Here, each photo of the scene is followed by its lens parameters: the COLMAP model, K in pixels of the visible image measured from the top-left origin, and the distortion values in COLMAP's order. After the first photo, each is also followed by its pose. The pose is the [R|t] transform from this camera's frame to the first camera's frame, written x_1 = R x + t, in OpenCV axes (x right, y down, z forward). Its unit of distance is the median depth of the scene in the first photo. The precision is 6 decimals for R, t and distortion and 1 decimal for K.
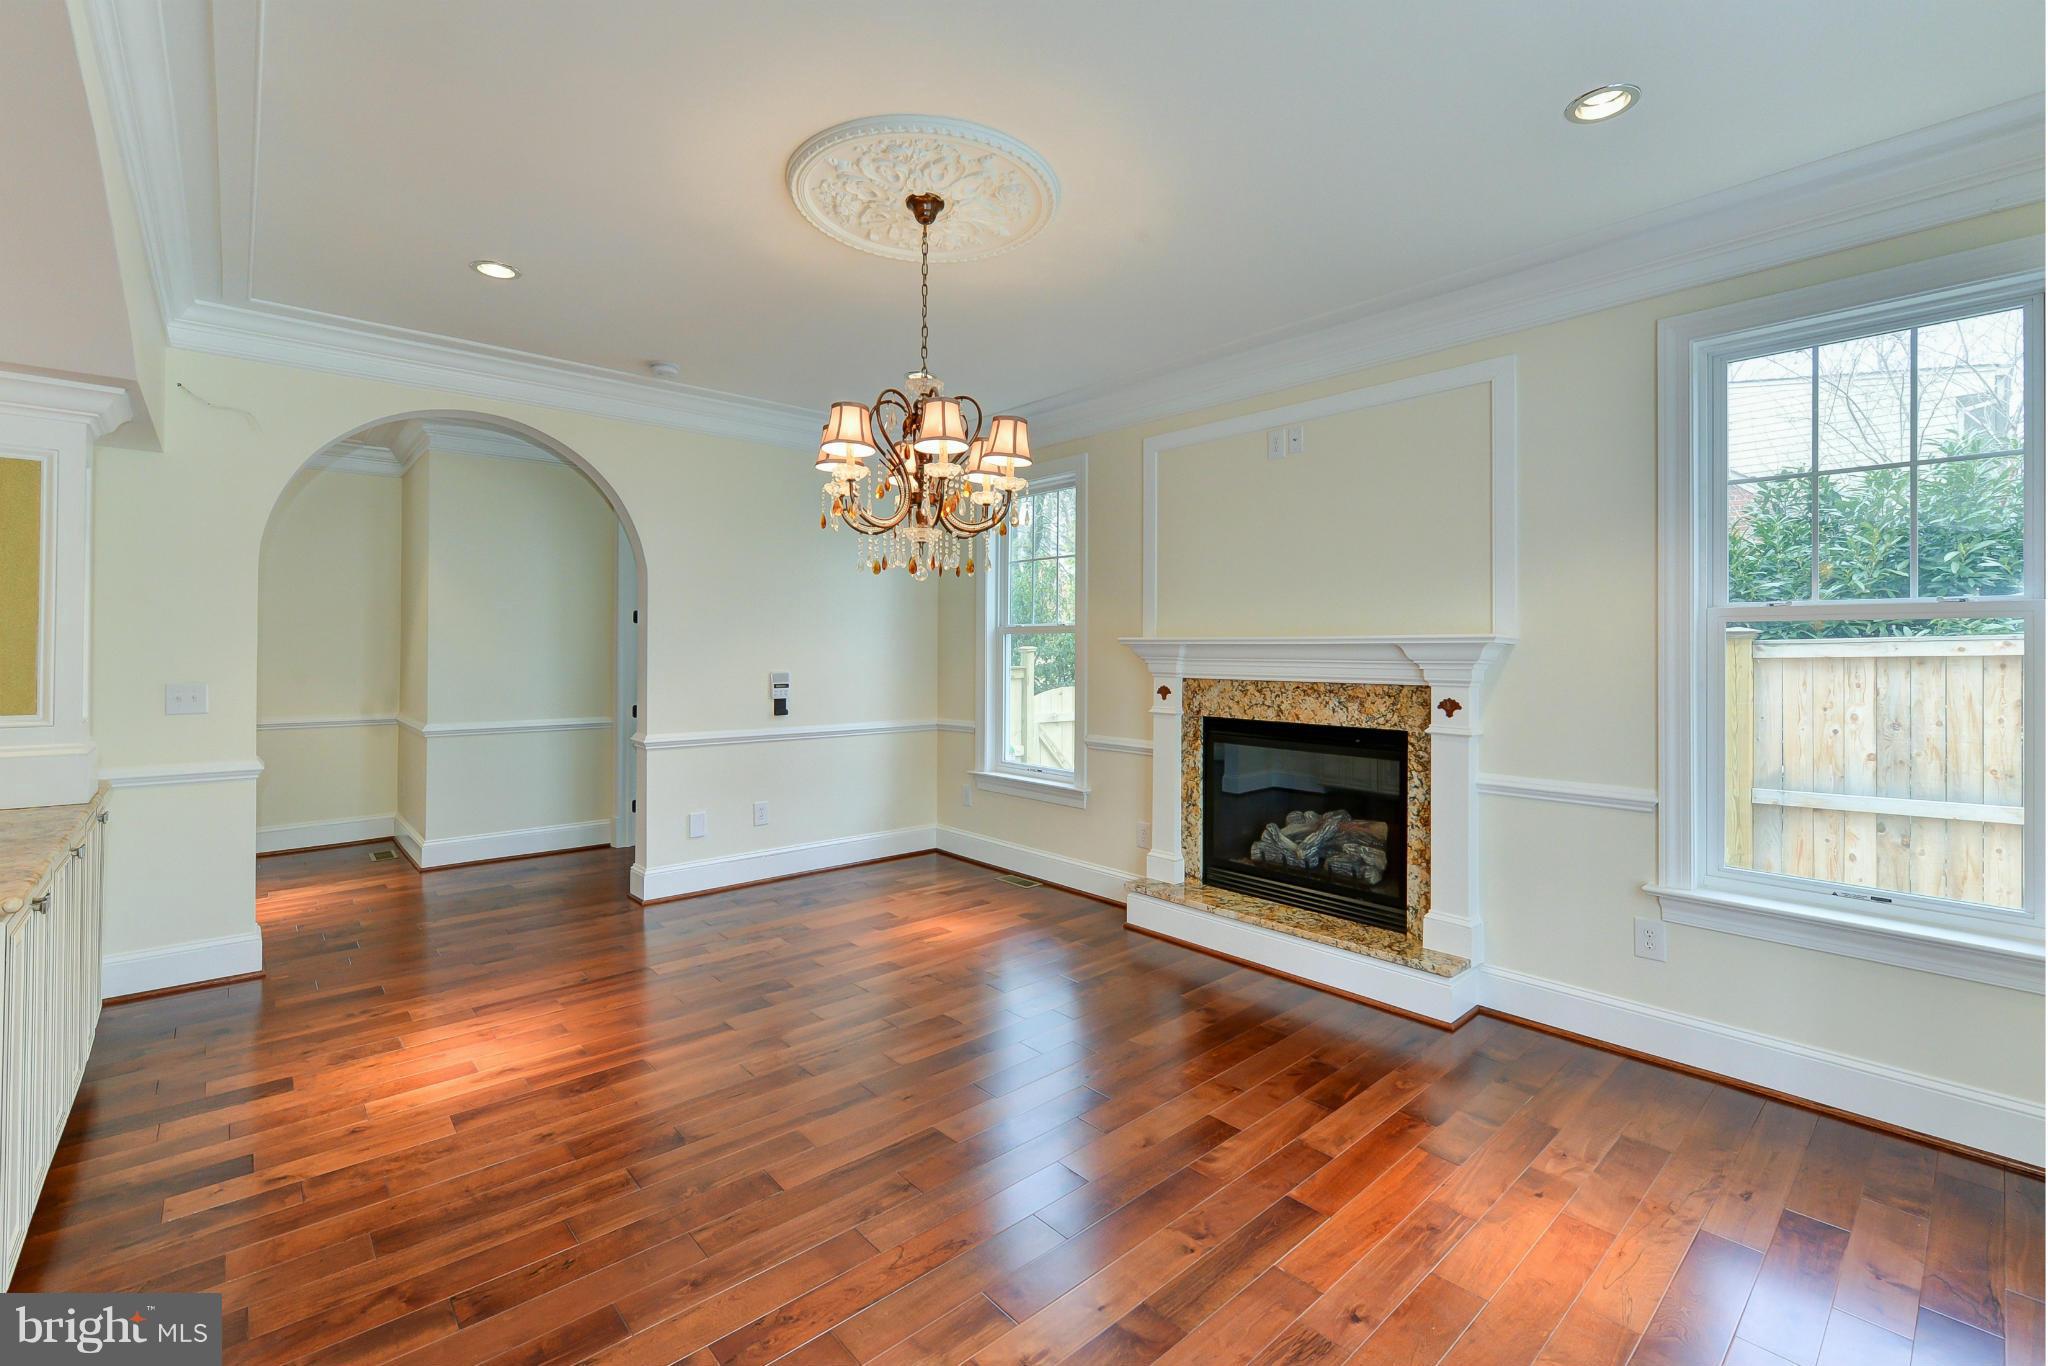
lens RADIAL K [[892.5, 0, 1033.4], [0, 892.5, 645.9], [0, 0, 1]] dist [-0.001214, 0.000036]
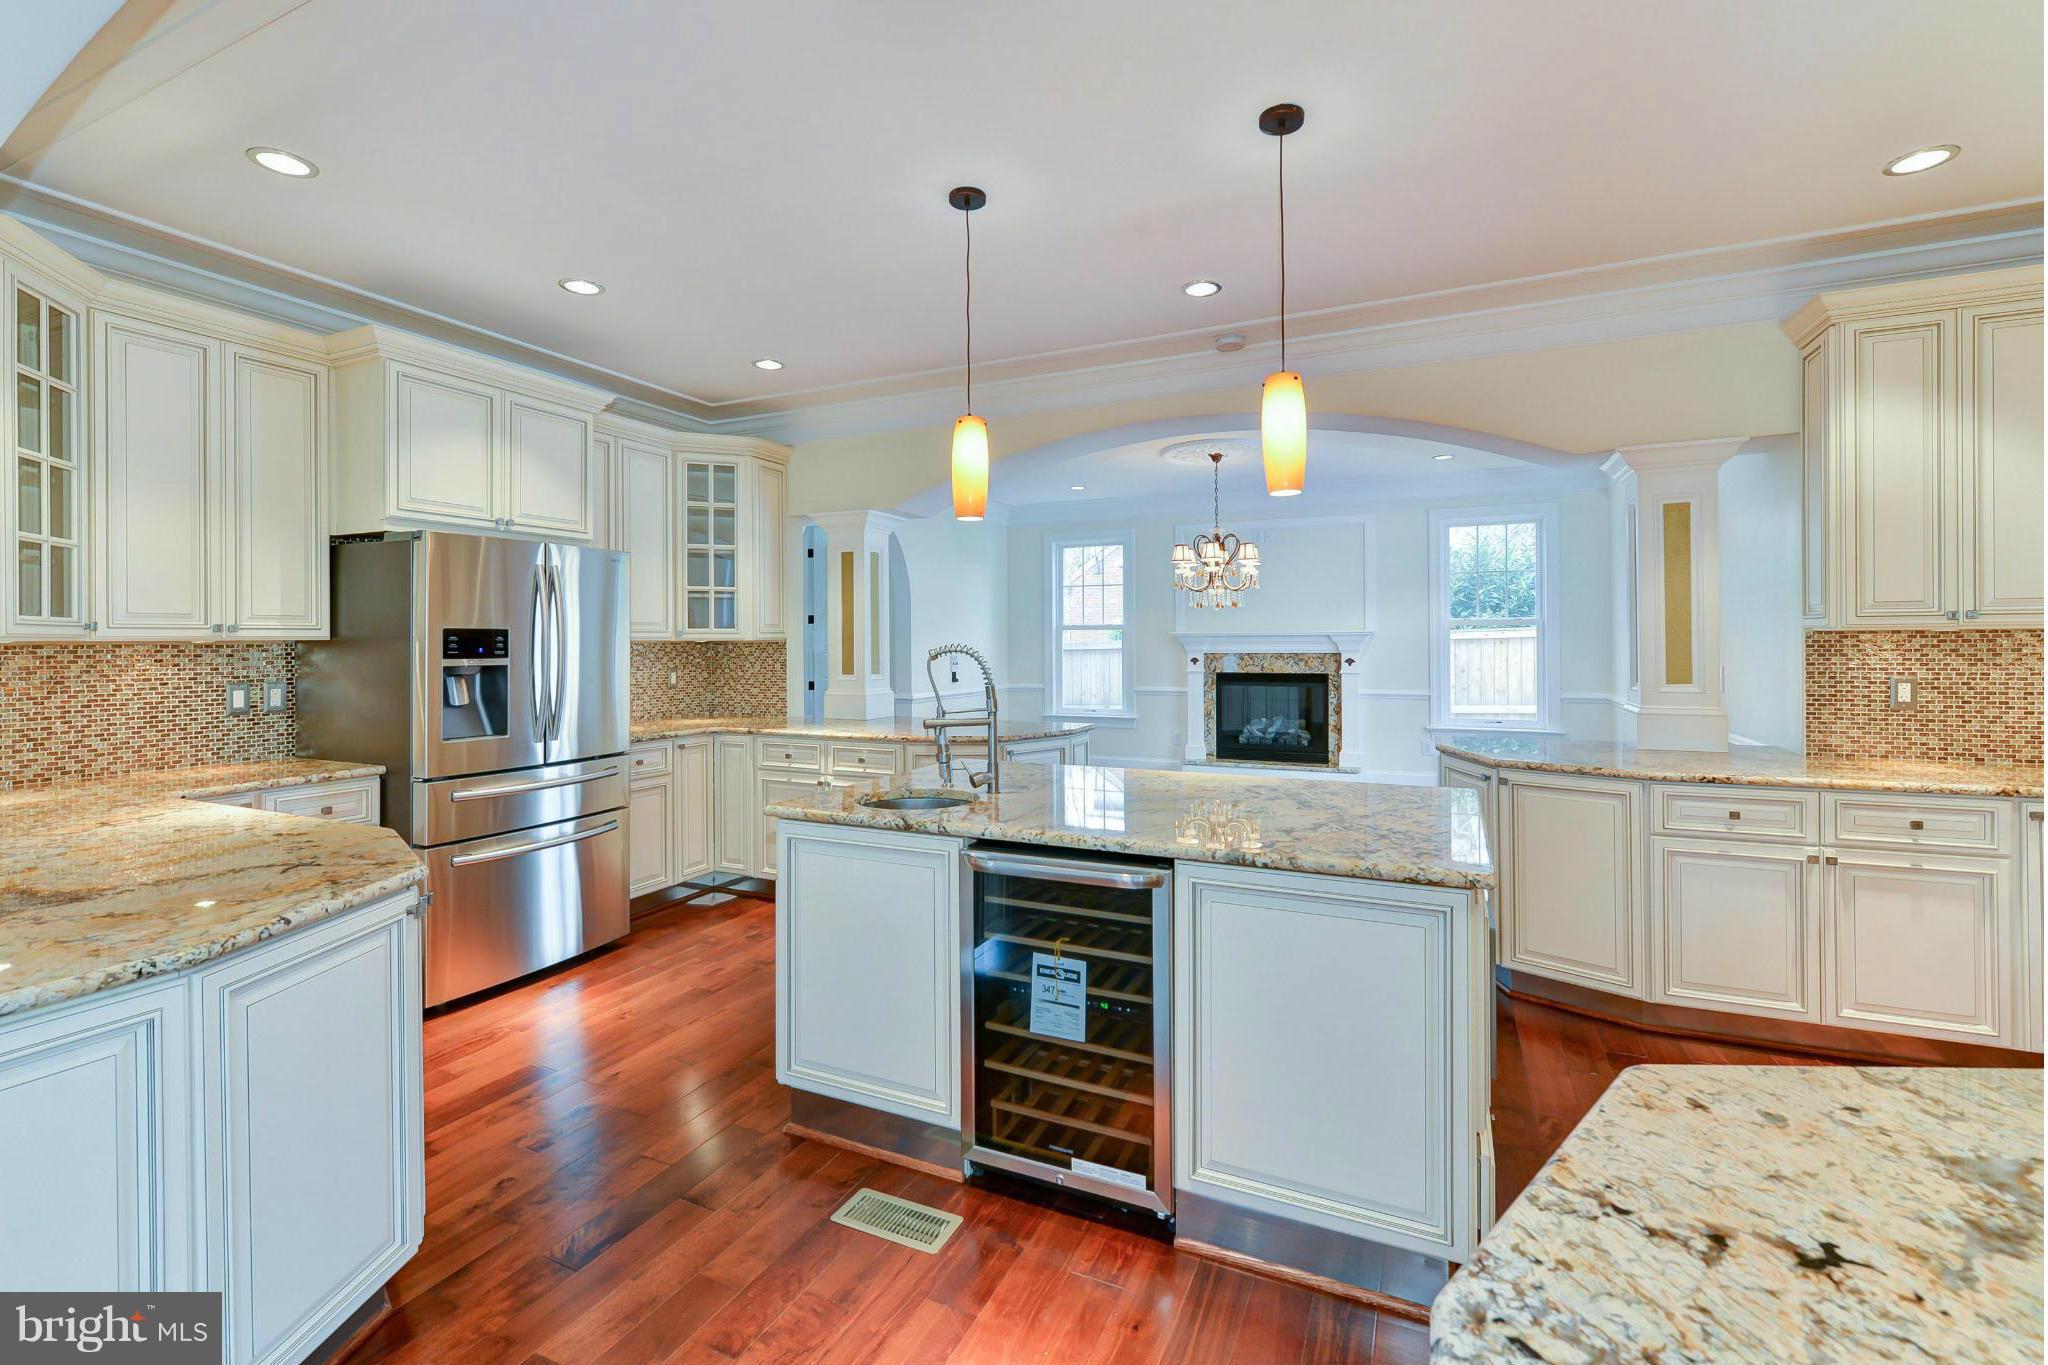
lens RADIAL K [[888.8, 0, 1024.6], [0, 888.8, 640.3], [0, 0, 1]] dist [0.001728, -0.000005]
pose [[0.921032, -0.011828, 0.389307, -1.065771], [0.010028, 0.999928, 0.006657, -0.009924], [-0.389357, -0.002227, 0.921084, -0.706492]]
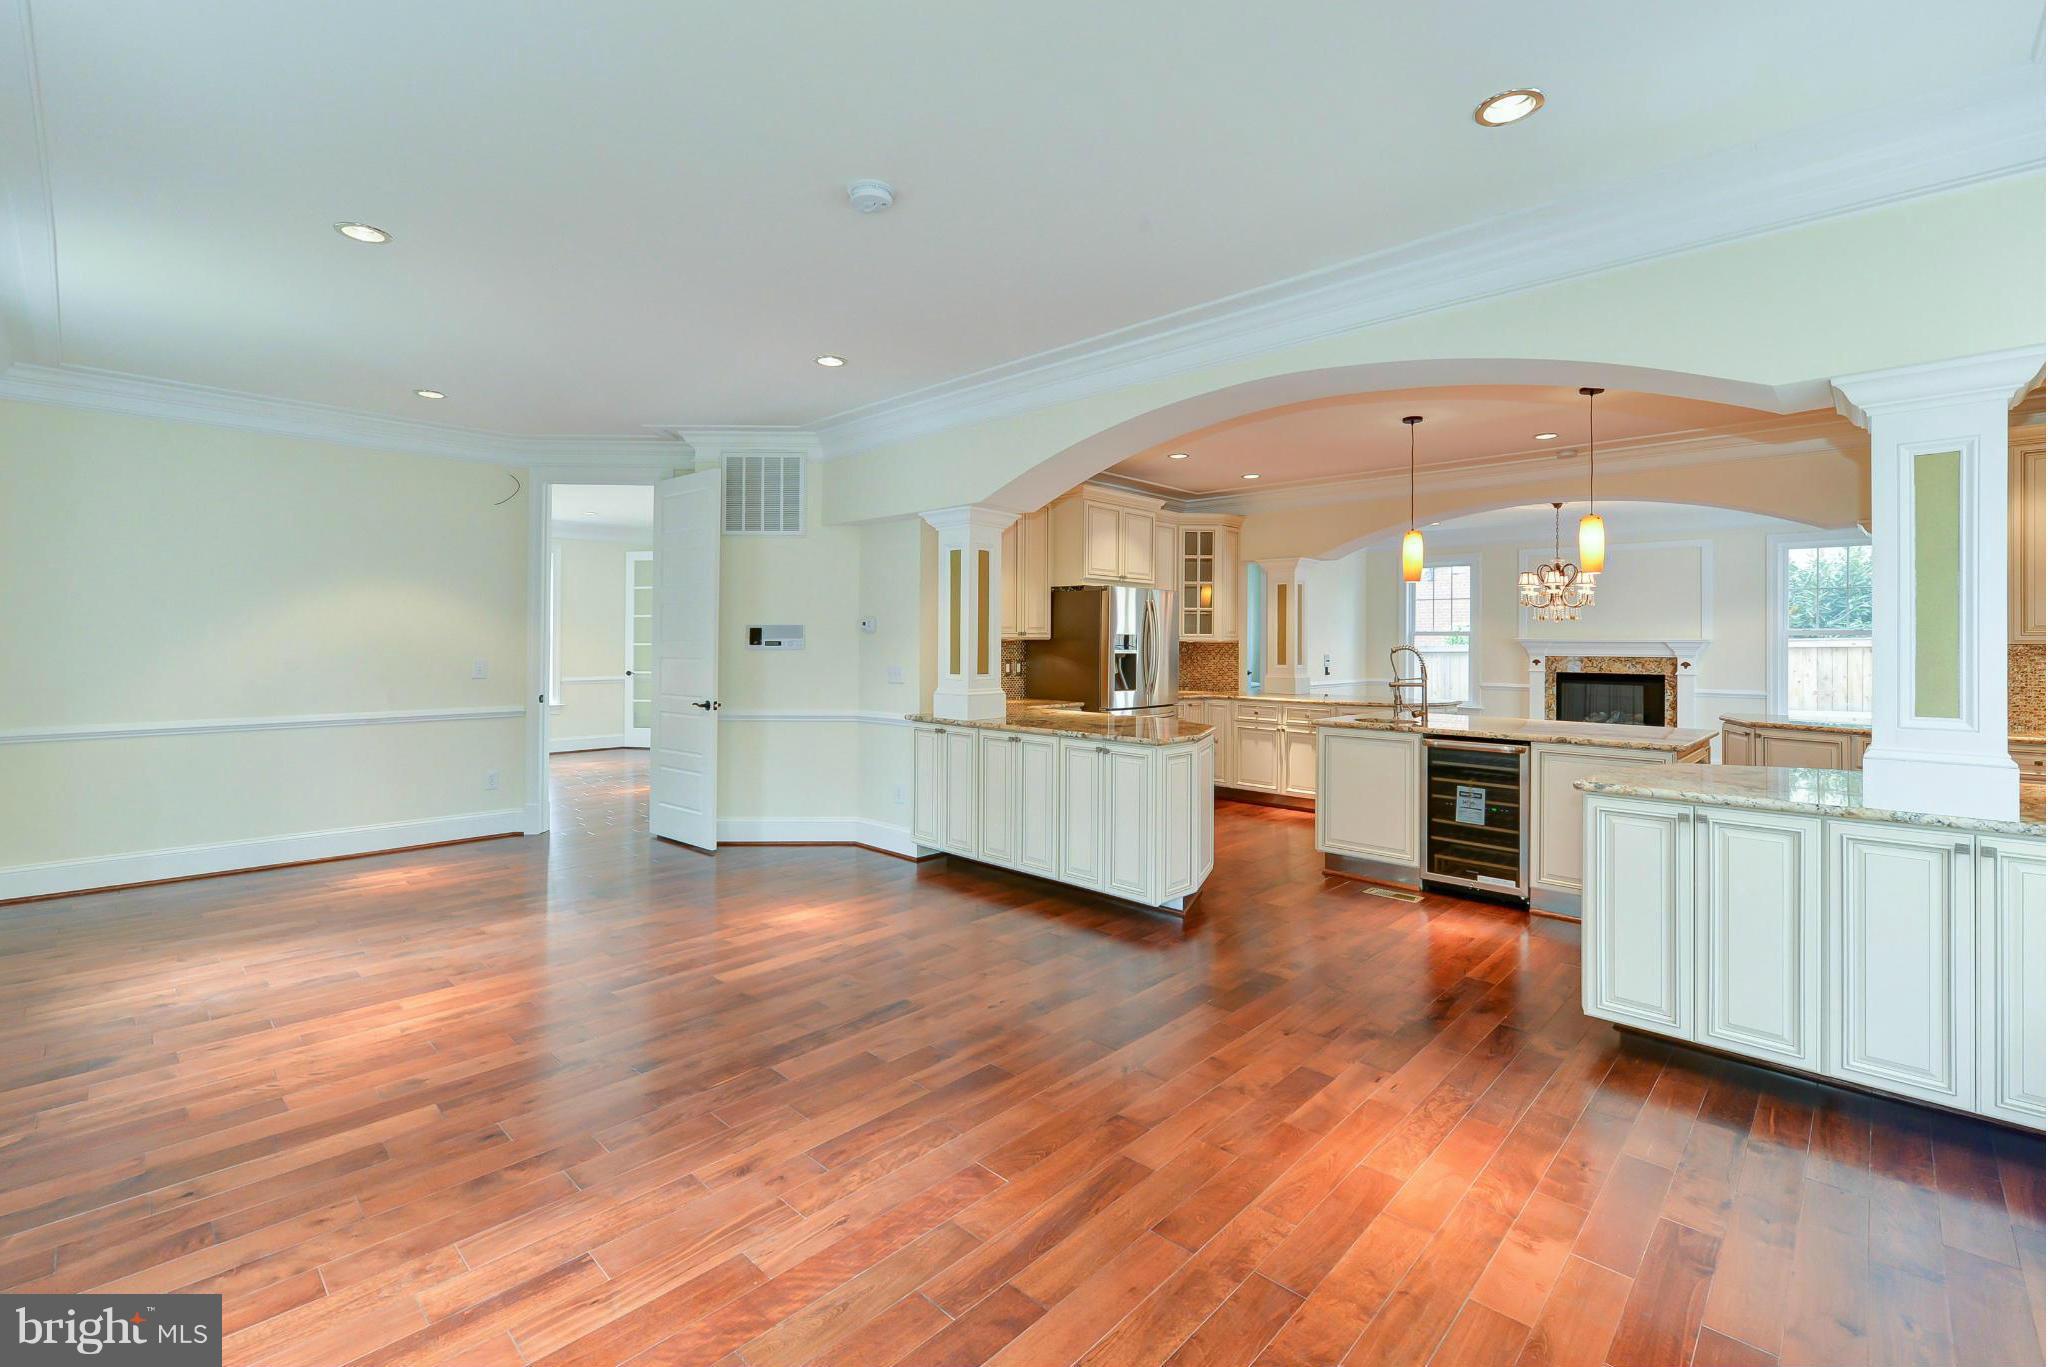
lens RADIAL K [[890.7, 0, 1028.3], [0, 890.7, 635.0], [0, 0, 1]] dist [-0.000526, -0.000465]
pose [[0.997290, -0.000165, 0.073567, -1.529620], [0.000335, 0.999997, -0.002298, -0.015852], [-0.073566, 0.002317, 0.997288, -1.382041]]
